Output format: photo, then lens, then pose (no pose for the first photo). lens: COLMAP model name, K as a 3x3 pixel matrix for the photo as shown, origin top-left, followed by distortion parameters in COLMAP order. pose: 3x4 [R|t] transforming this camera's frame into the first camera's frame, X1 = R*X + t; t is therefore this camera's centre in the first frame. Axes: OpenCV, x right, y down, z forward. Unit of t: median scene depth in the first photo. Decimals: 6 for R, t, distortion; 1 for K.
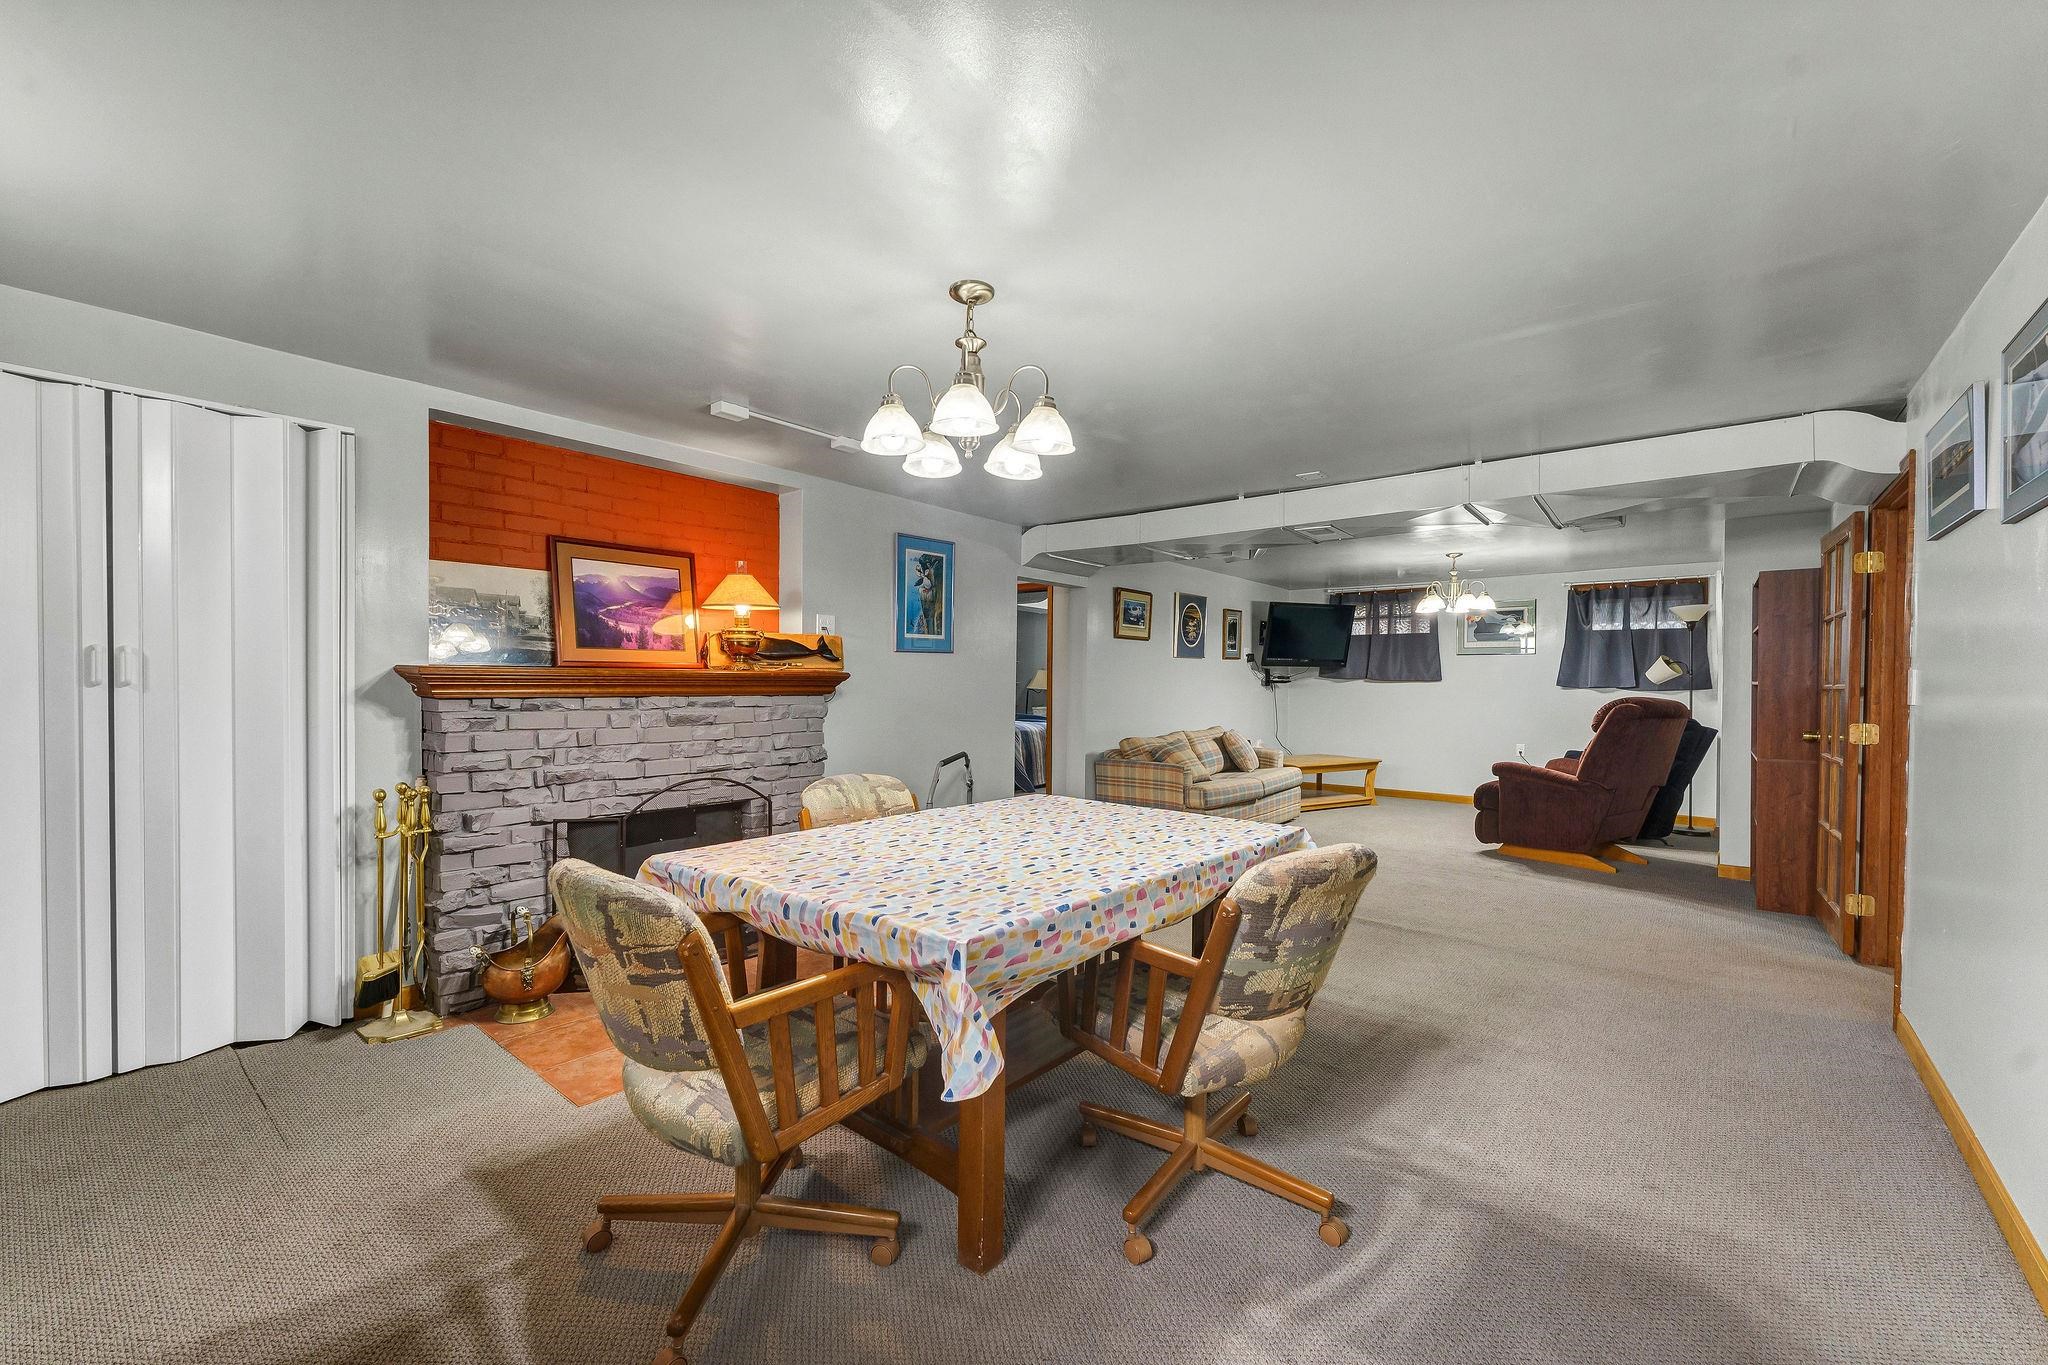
lens RADIAL K [[828.2, 0, 1017.1], [0, 828.2, 684.3], [0, 0, 1]] dist [0.001654, 0.000121]
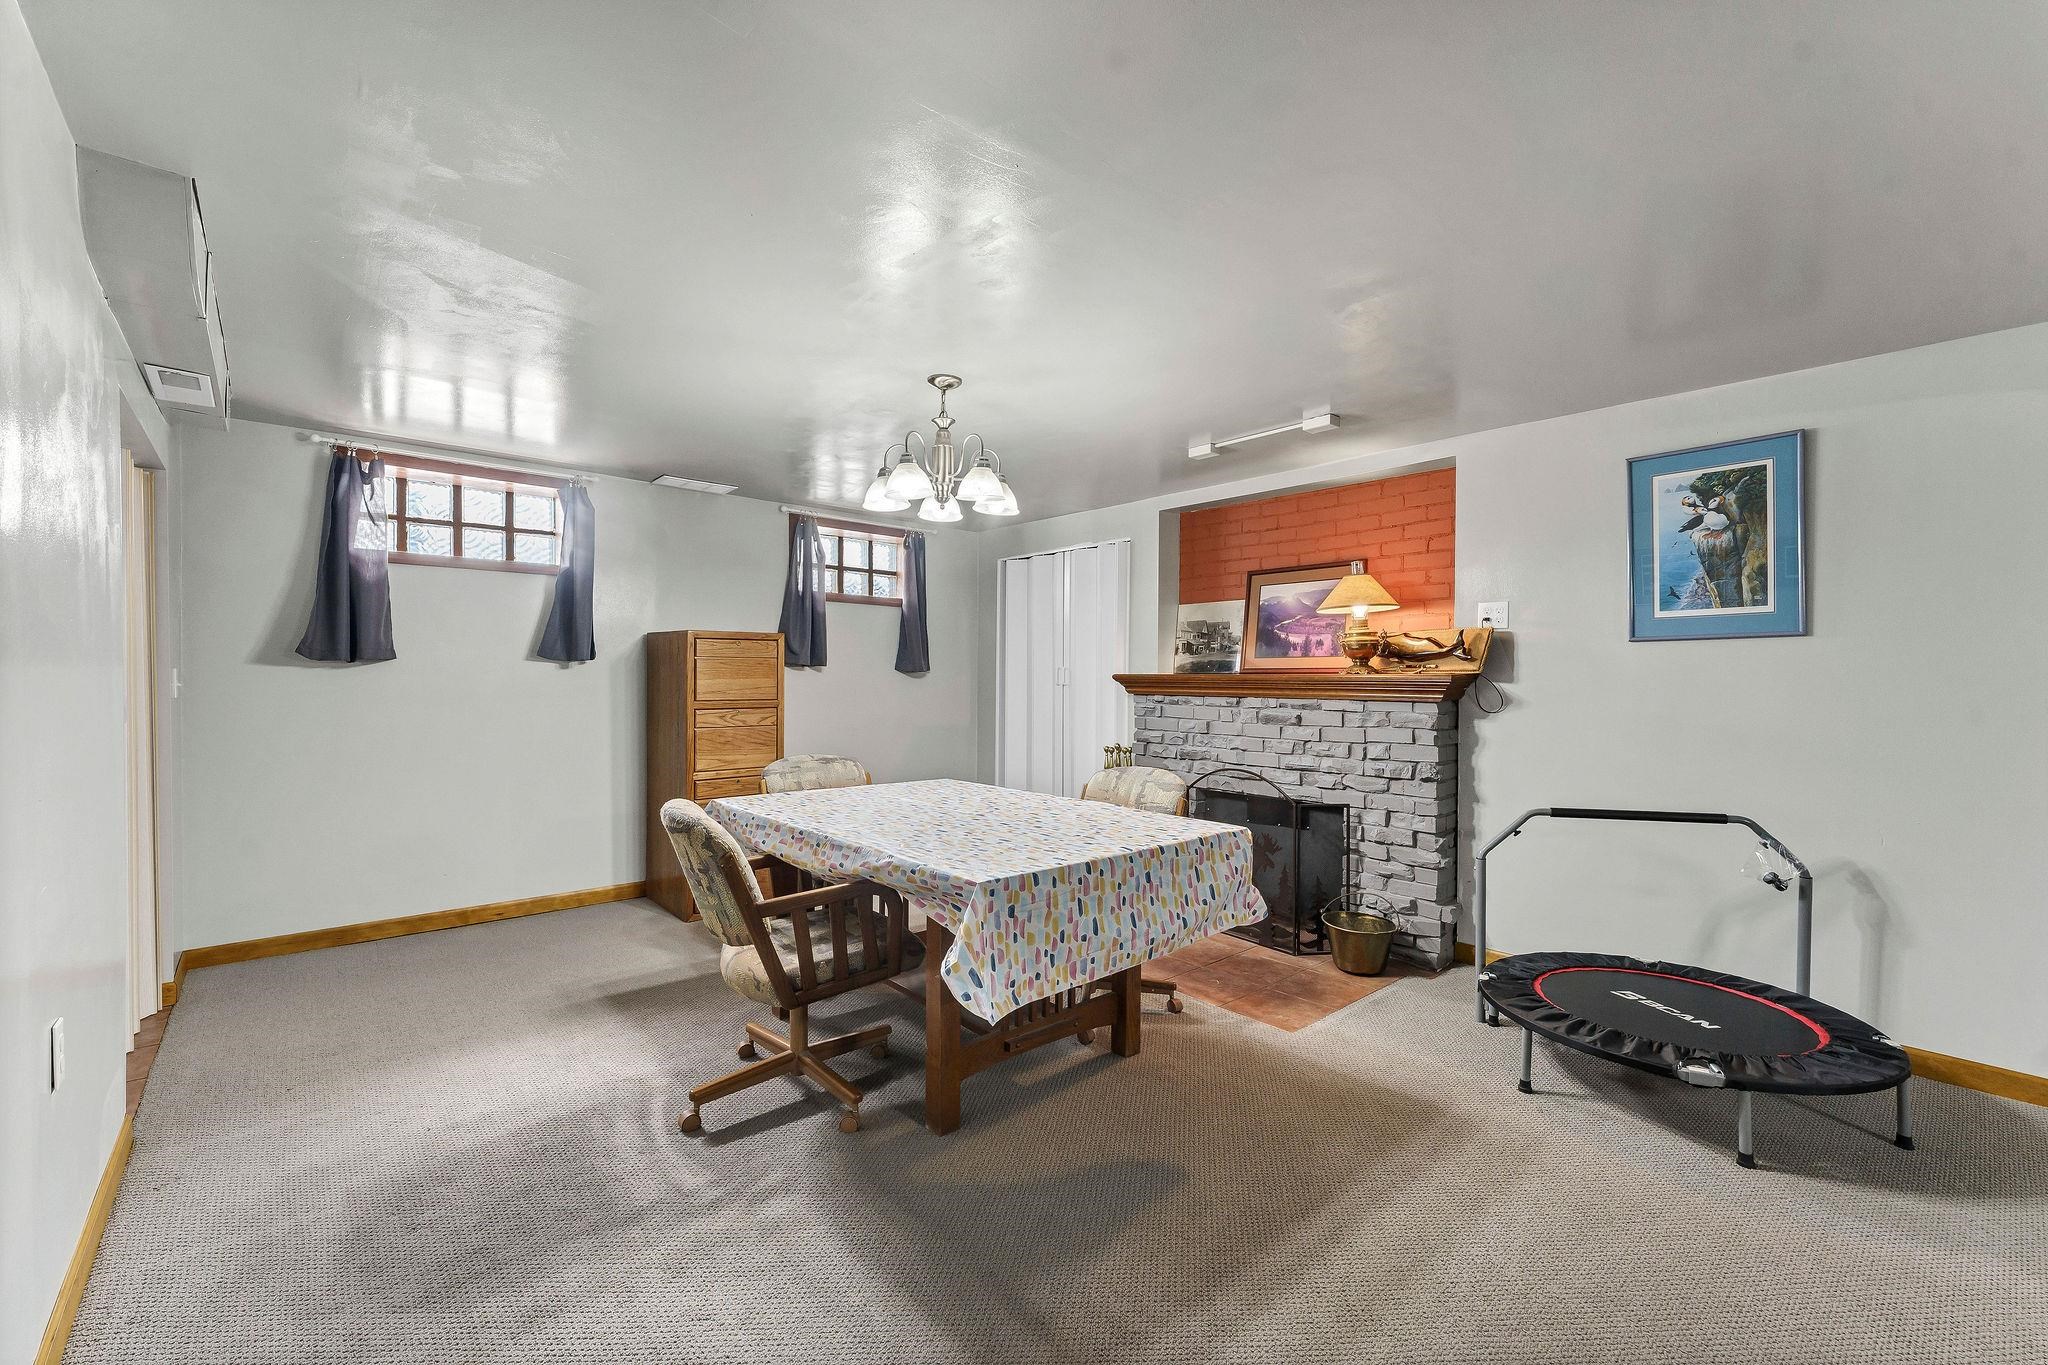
lens RADIAL K [[838.8, 0, 1007.3], [0, 838.8, 678.4], [0, 0, 1]] dist [0.003194, 0.000146]
pose [[-0.162744, -0.008374, -0.986633, 0.422172], [-0.013070, 0.999895, -0.006331, -0.000099], [0.986582, 0.011865, -0.162836, 0.453329]]
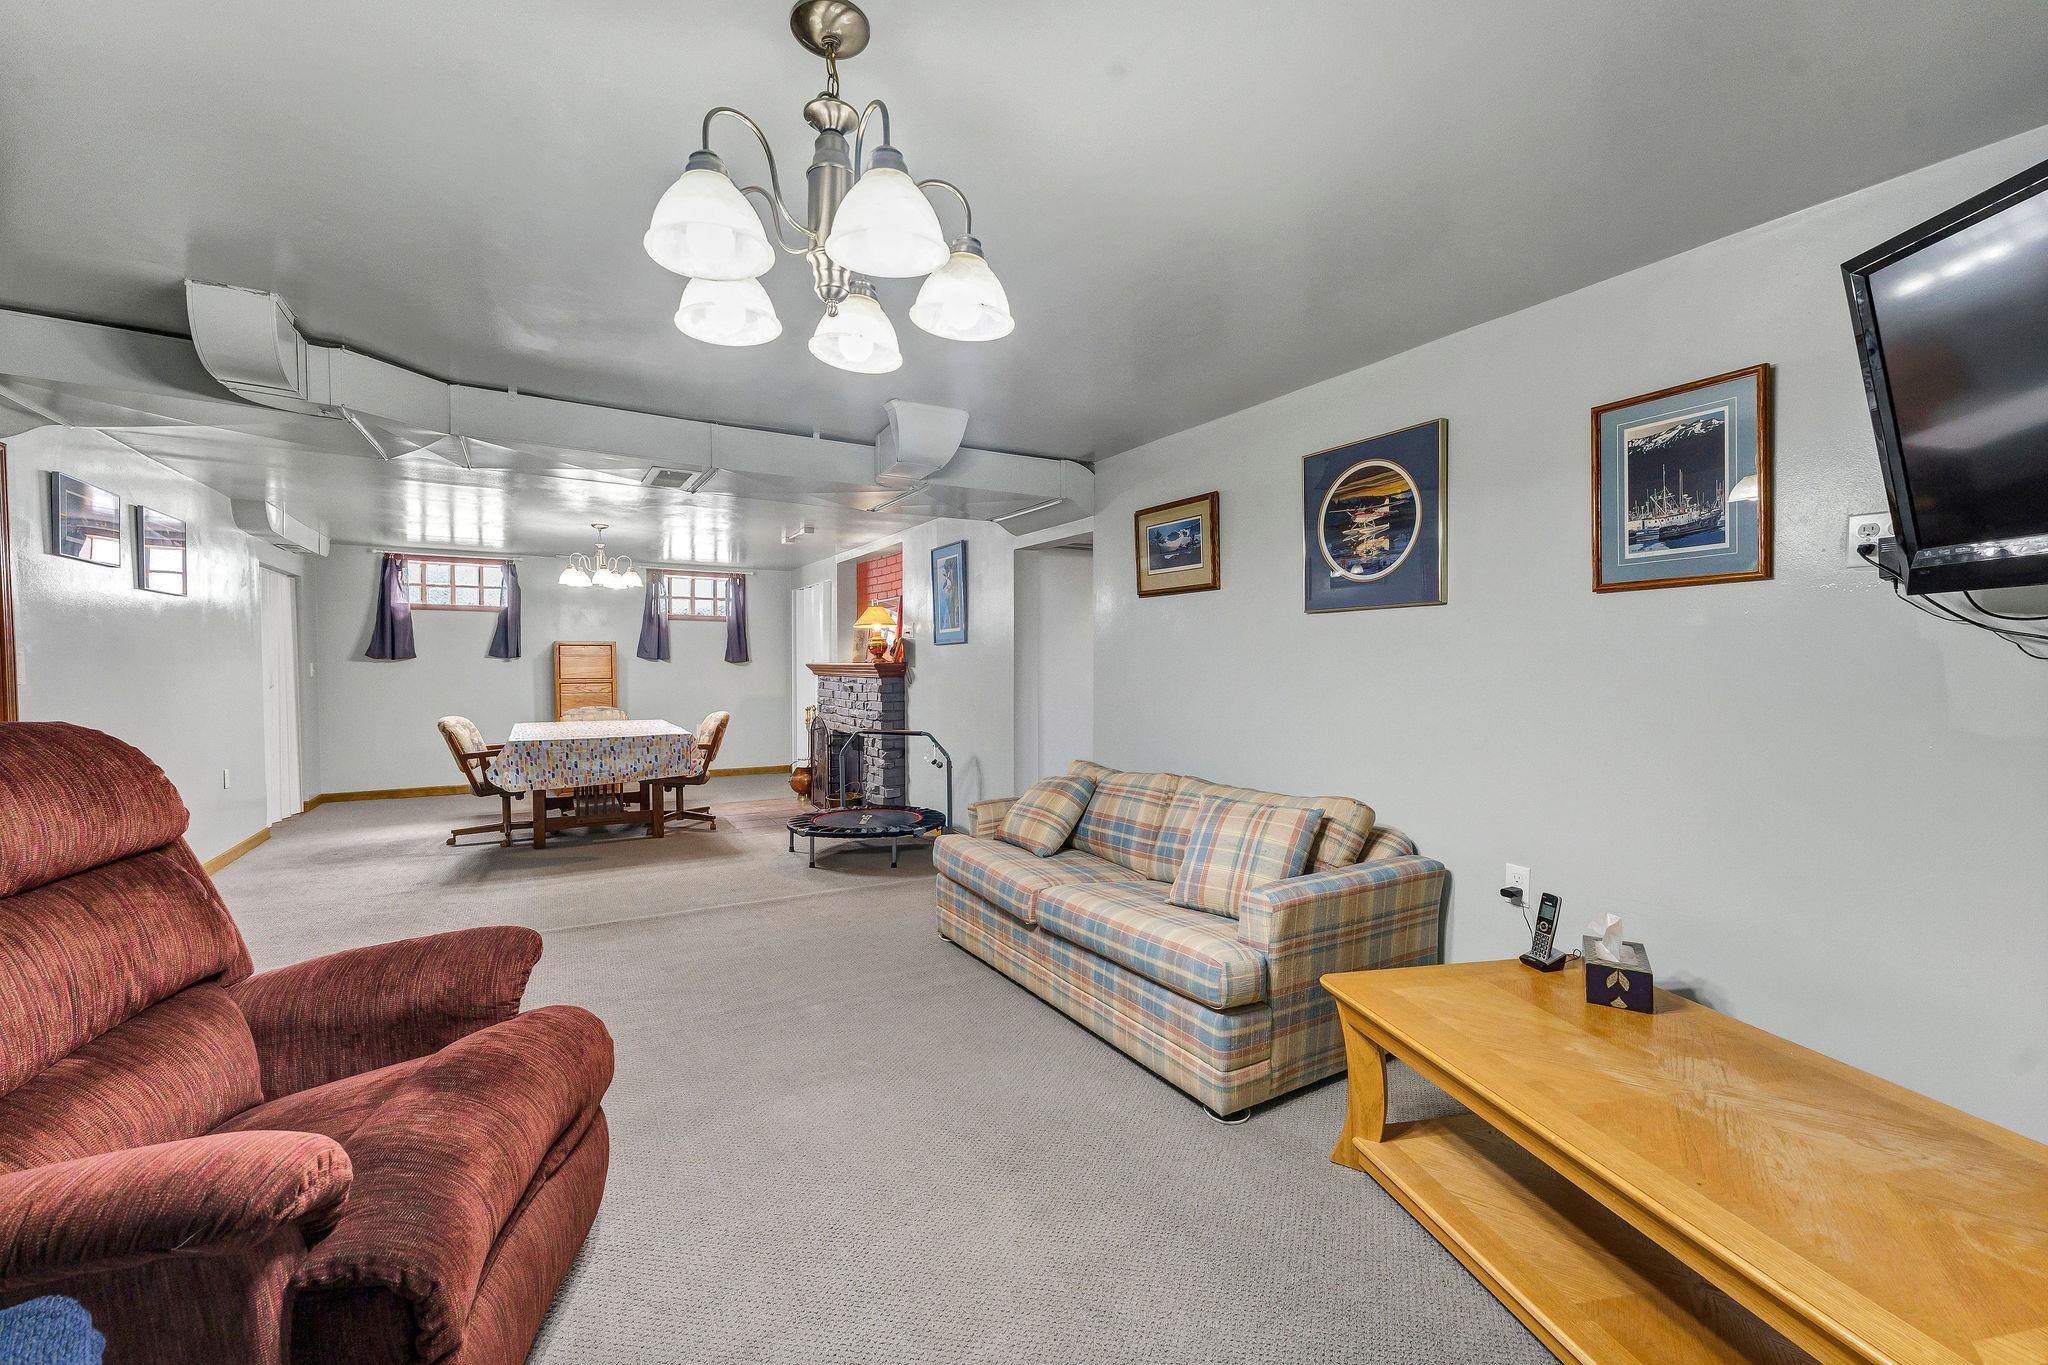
lens RADIAL K [[828.2, 0, 1017.1], [0, 828.2, 684.3], [0, 0, 1]] dist [0.001654, 0.000121]
pose [[-0.346373, 0.014060, -0.937991, 0.705688], [-0.009163, 0.999789, 0.018370, -0.003634], [0.938052, 0.014958, -0.346171, 1.120026]]
